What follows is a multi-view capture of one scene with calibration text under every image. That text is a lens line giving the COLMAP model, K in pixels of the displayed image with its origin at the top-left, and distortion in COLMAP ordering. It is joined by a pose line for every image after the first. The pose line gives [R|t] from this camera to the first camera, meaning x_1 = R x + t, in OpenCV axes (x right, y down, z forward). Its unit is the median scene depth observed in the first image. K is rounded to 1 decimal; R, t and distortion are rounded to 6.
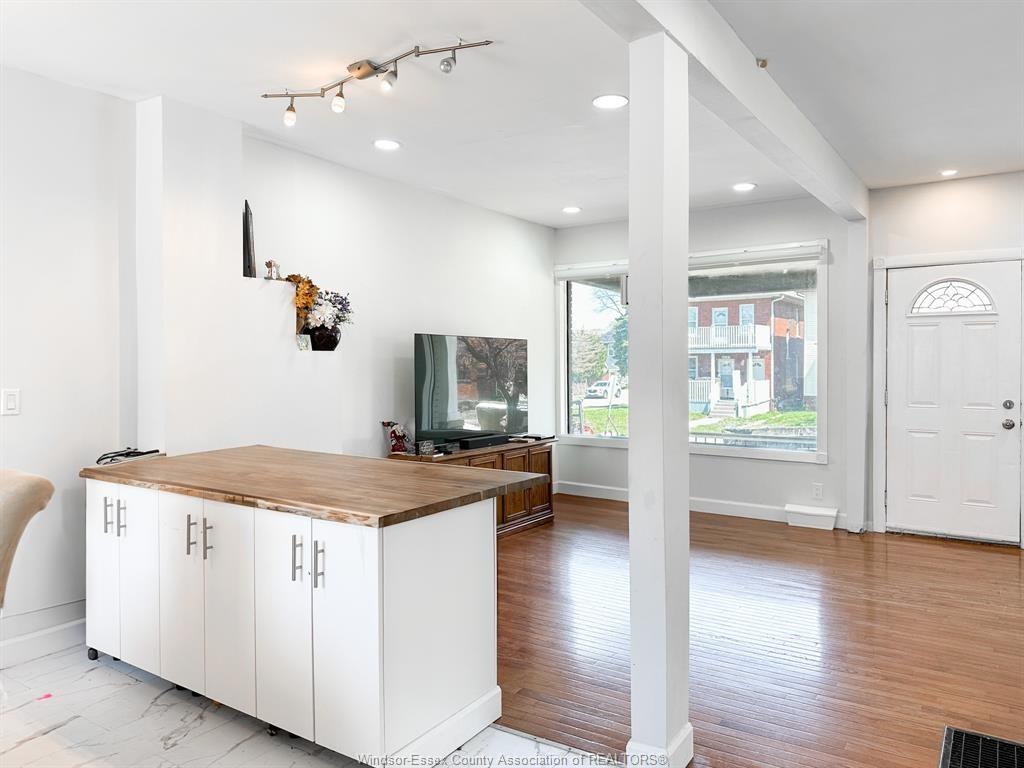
lens RADIAL K [[748.1, 0, 512.0], [0, 748.1, 384.0], [0, 0, 1]] dist [0.107526, -0.151785]
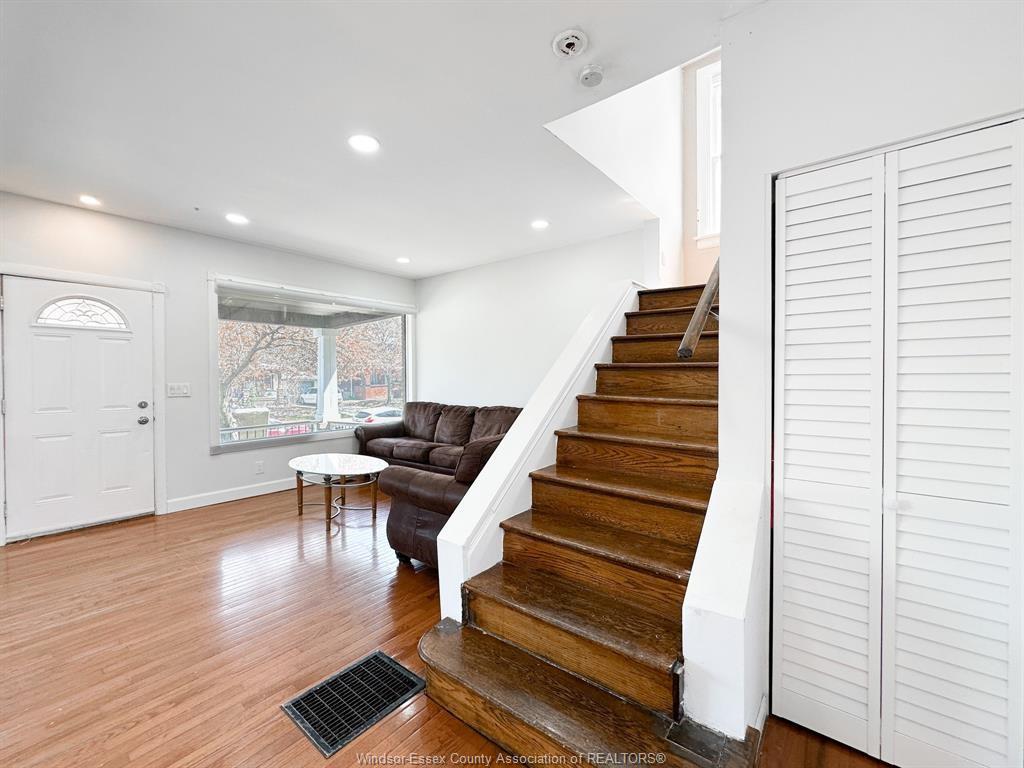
lens RADIAL K [[412.5, 0, 517.6], [0, 412.5, 379.3], [0, 0, 1]] dist [-0.000781, -0.000243]
pose [[0.075834, -0.000013, 0.997120, 0.017098], [0.034264, 0.999409, -0.002593, 0.008105], [-0.996532, 0.034361, 0.075790, 0.327863]]
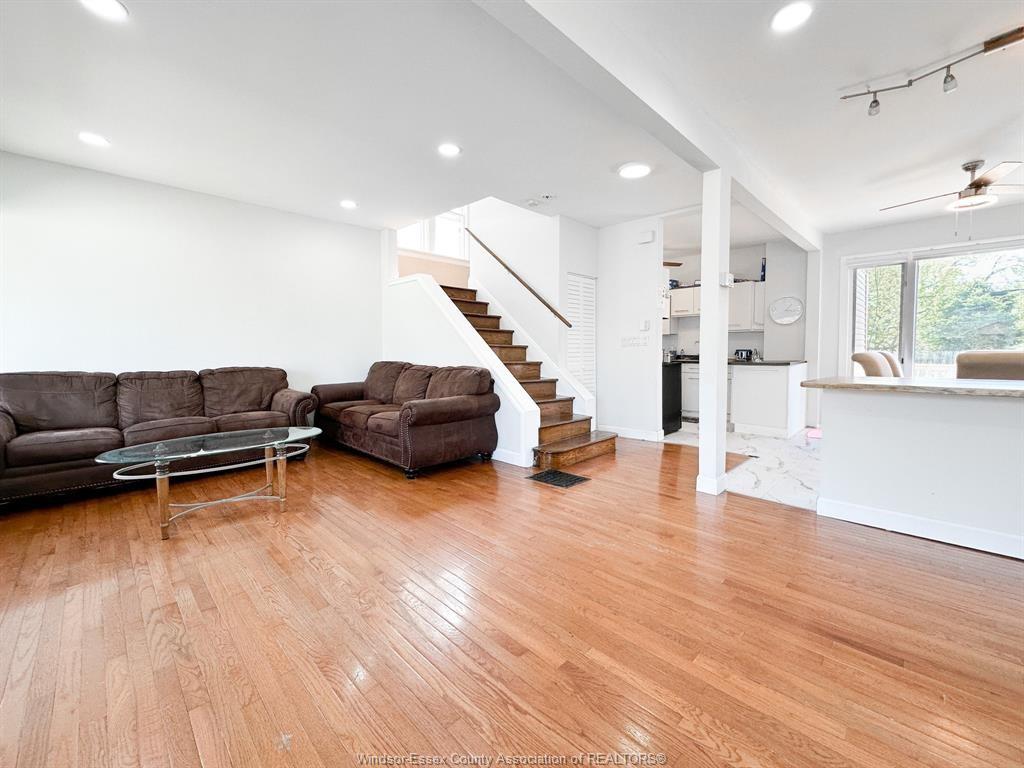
lens RADIAL K [[412.5, 0, 517.6], [0, 412.5, 379.3], [0, 0, 1]] dist [-0.000781, -0.000243]
pose [[-0.981713, 0.007661, 0.190212, 0.255730], [0.024913, 0.995767, 0.088472, 0.028996], [-0.188729, 0.091593, -0.977748, 1.105797]]
